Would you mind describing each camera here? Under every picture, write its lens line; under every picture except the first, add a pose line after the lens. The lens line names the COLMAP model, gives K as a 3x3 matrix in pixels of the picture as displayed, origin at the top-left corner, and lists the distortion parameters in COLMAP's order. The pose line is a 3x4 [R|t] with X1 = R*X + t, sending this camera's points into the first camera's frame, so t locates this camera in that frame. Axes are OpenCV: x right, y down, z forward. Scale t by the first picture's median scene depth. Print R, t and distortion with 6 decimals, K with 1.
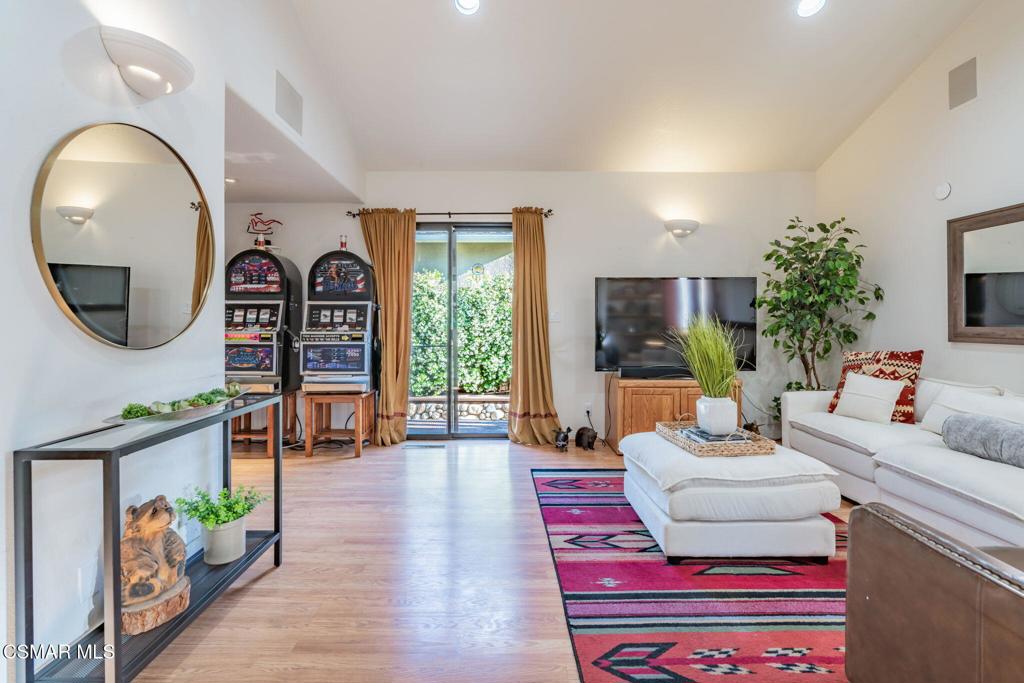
lens RADIAL K [[475.4, 0, 502.7], [0, 475.4, 325.2], [0, 0, 1]] dist [-0.001979, 0.000599]
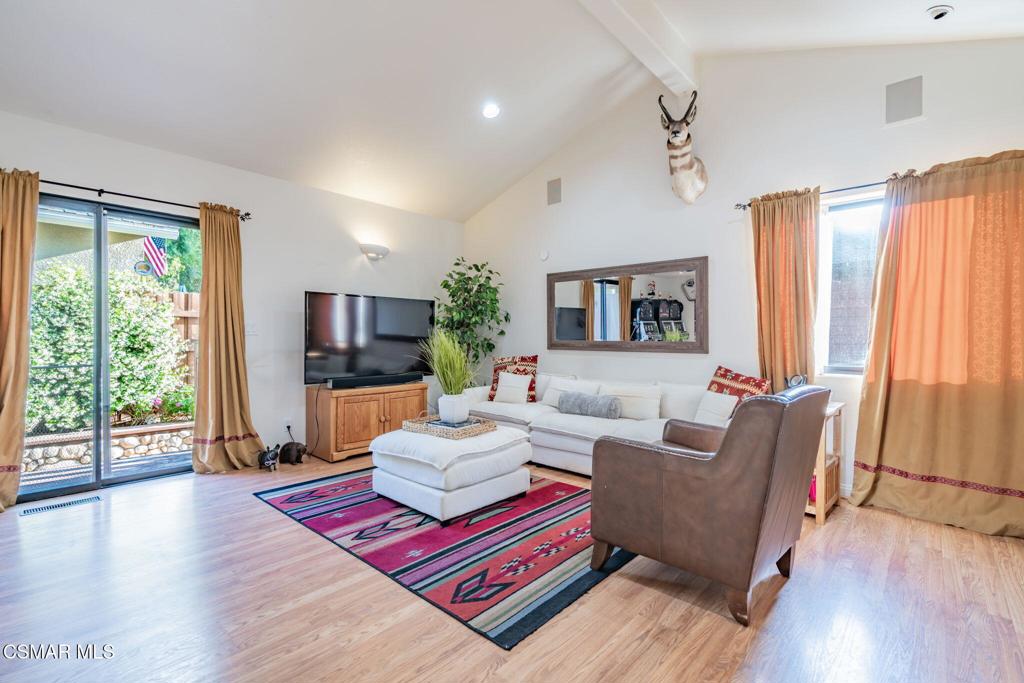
lens RADIAL K [[466.0, 0, 512.5], [0, 466.0, 343.4], [0, 0, 1]] dist [-0.002830, -0.000096]
pose [[0.676768, -0.005447, 0.736176, -0.242431], [-0.002200, 0.999953, 0.009421, 0.000060], [-0.736193, -0.007995, 0.676724, 0.014267]]
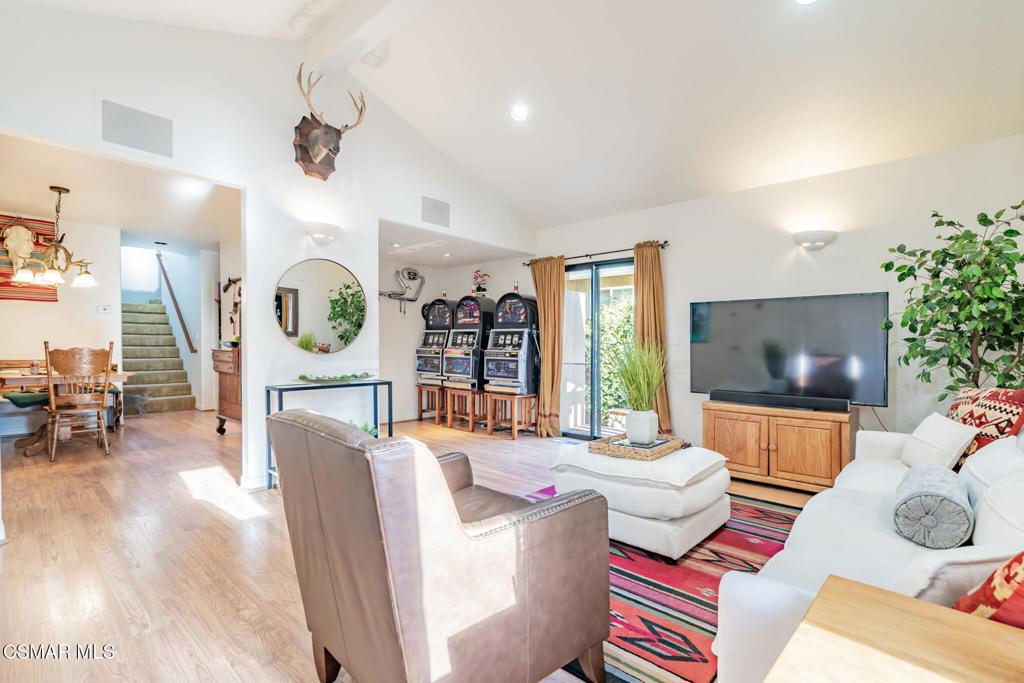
lens RADIAL K [[465.3, 0, 503.8], [0, 465.3, 355.3], [0, 0, 1]] dist [-0.001096, -0.000111]
pose [[0.734190, 0.024250, -0.678511, 0.614907], [-0.014036, 0.999690, 0.020541, 0.000182], [0.678799, -0.005557, 0.734303, -0.029301]]
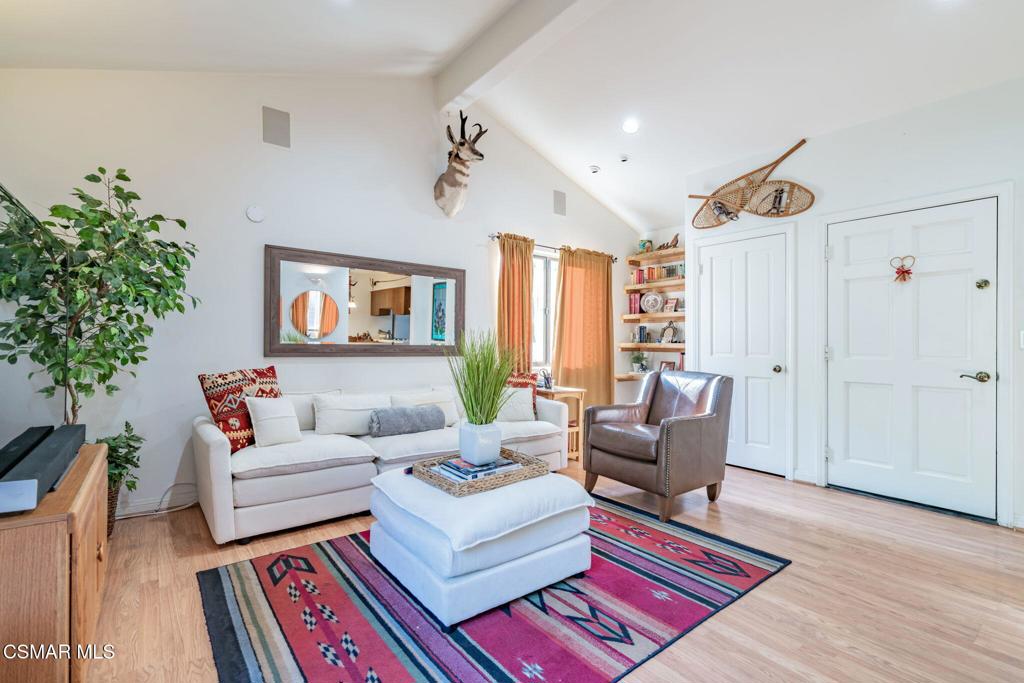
lens RADIAL K [[469.8, 0, 514.5], [0, 469.8, 337.7], [0, 0, 1]] dist [-0.005471, -0.000913]
pose [[-0.617346, 0.007357, 0.786658, -0.195226], [-0.006692, 0.999871, -0.014602, 0.002029], [-0.786664, -0.014279, -0.617217, 0.966653]]
